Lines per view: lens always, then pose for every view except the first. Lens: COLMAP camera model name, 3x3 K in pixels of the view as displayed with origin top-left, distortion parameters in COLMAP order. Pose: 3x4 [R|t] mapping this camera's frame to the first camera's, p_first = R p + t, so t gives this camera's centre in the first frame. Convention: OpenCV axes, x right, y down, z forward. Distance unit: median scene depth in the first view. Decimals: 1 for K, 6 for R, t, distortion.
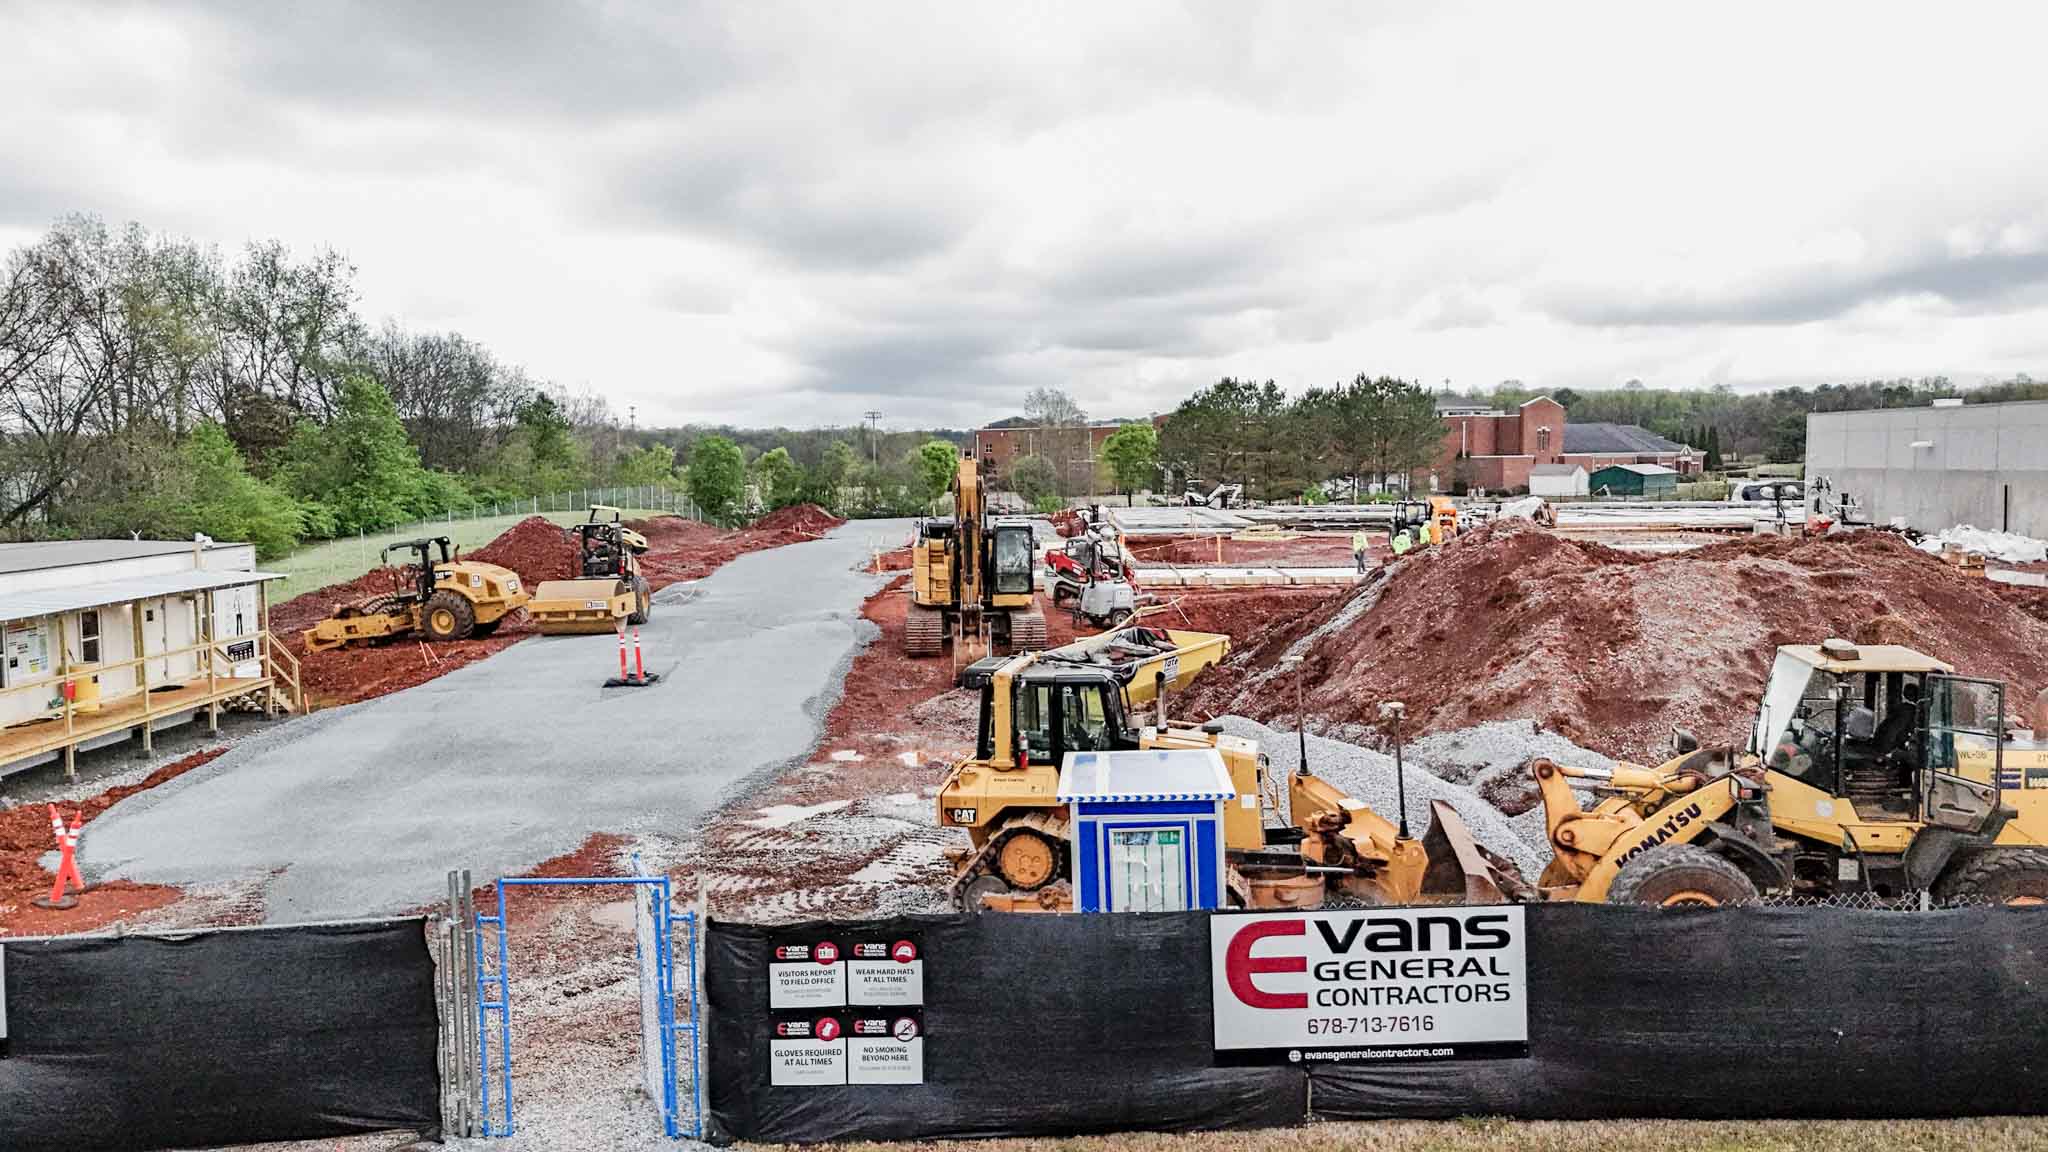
lens RADIAL K [[1518.4, 0, 1029.3], [0, 1518.4, 570.1], [0, 0, 1]] dist [0.068363, -0.064569]
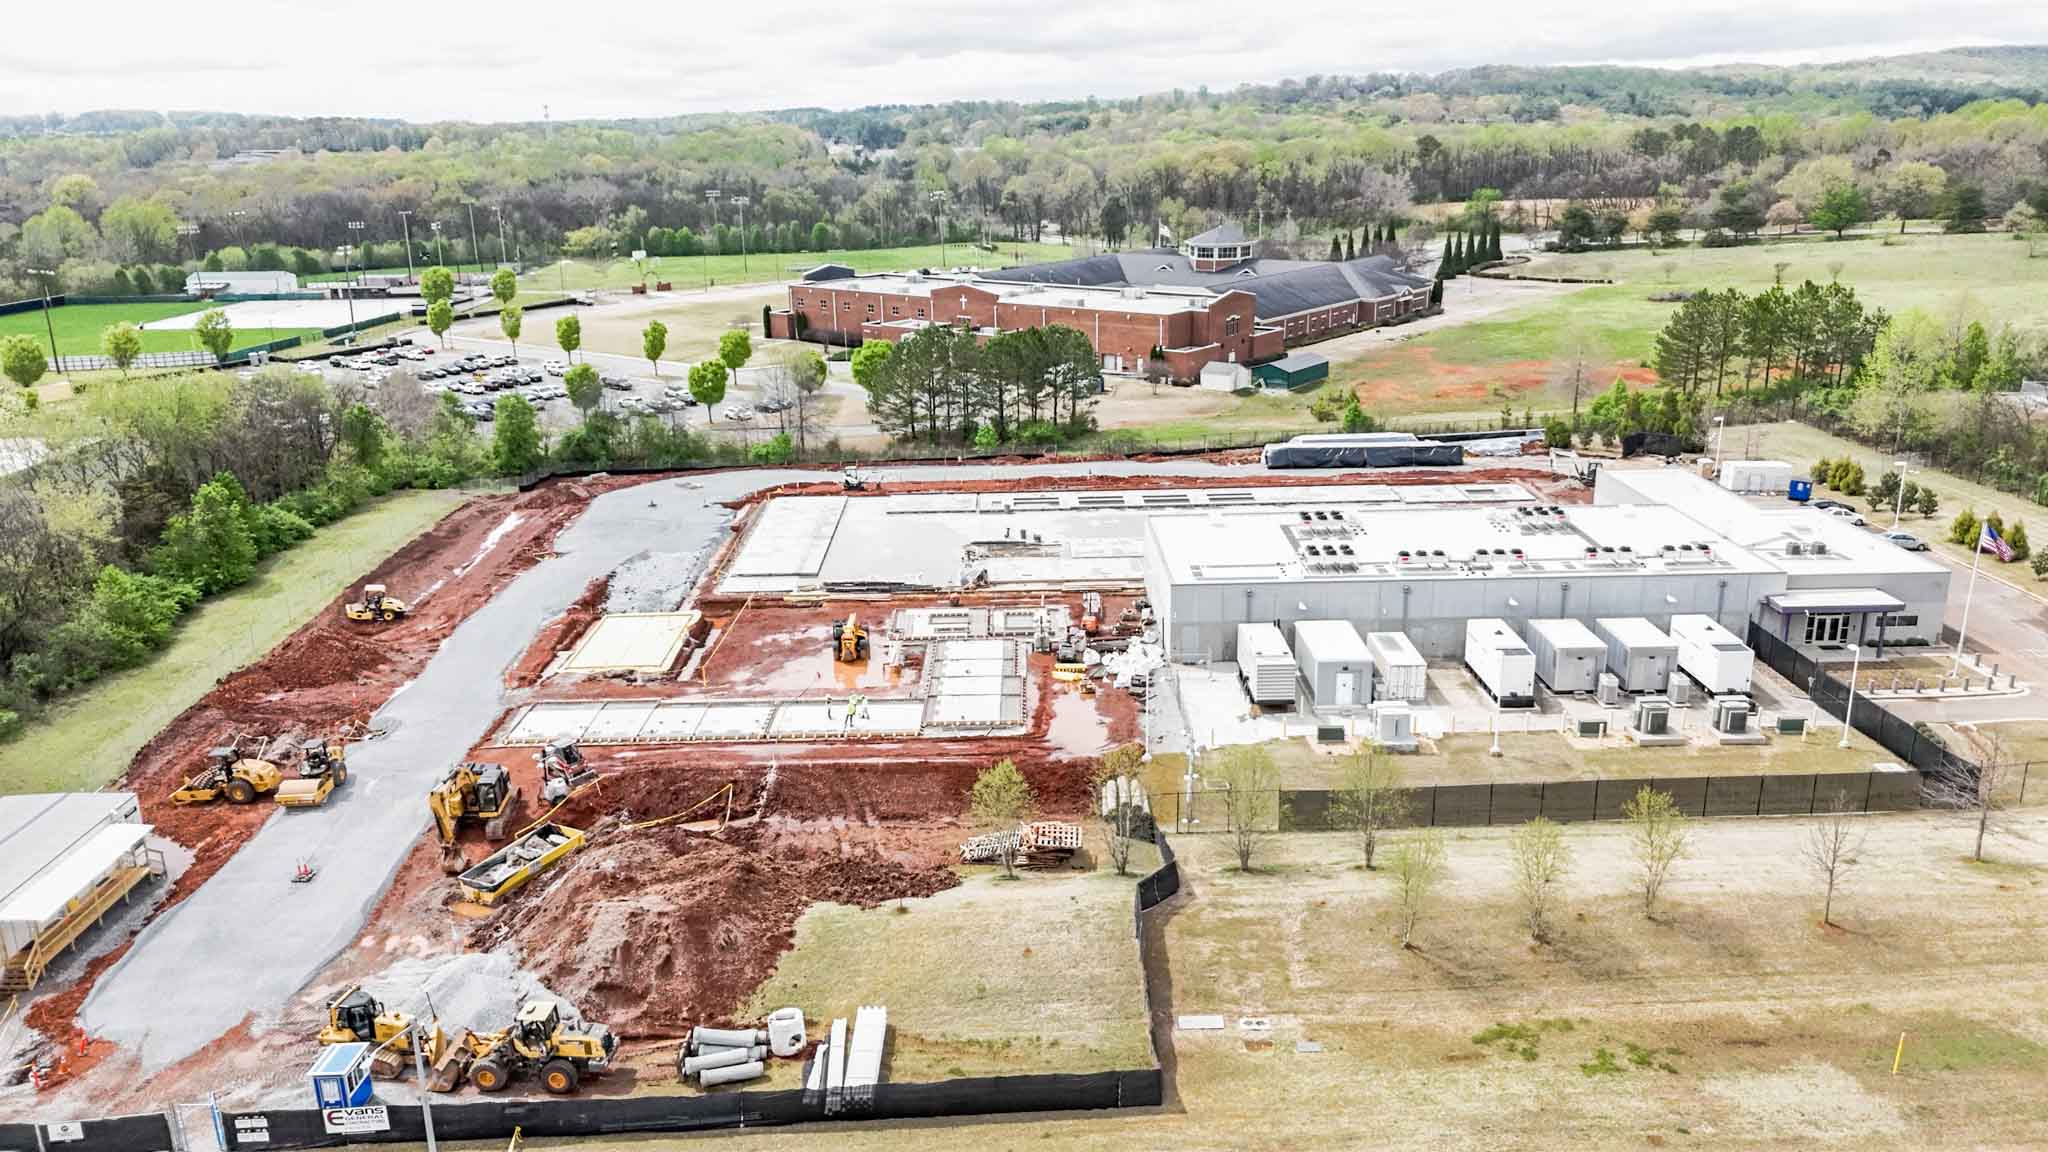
lens RADIAL K [[1518.4, 0, 1029.3], [0, 1518.4, 570.1], [0, 0, 1]] dist [0.068363, -0.064569]
pose [[0.999577, -0.014339, 0.025308, 2.329964], [0.008662, 0.977312, 0.211629, -2.554165], [-0.027768, -0.211320, 0.977022, -3.633523]]
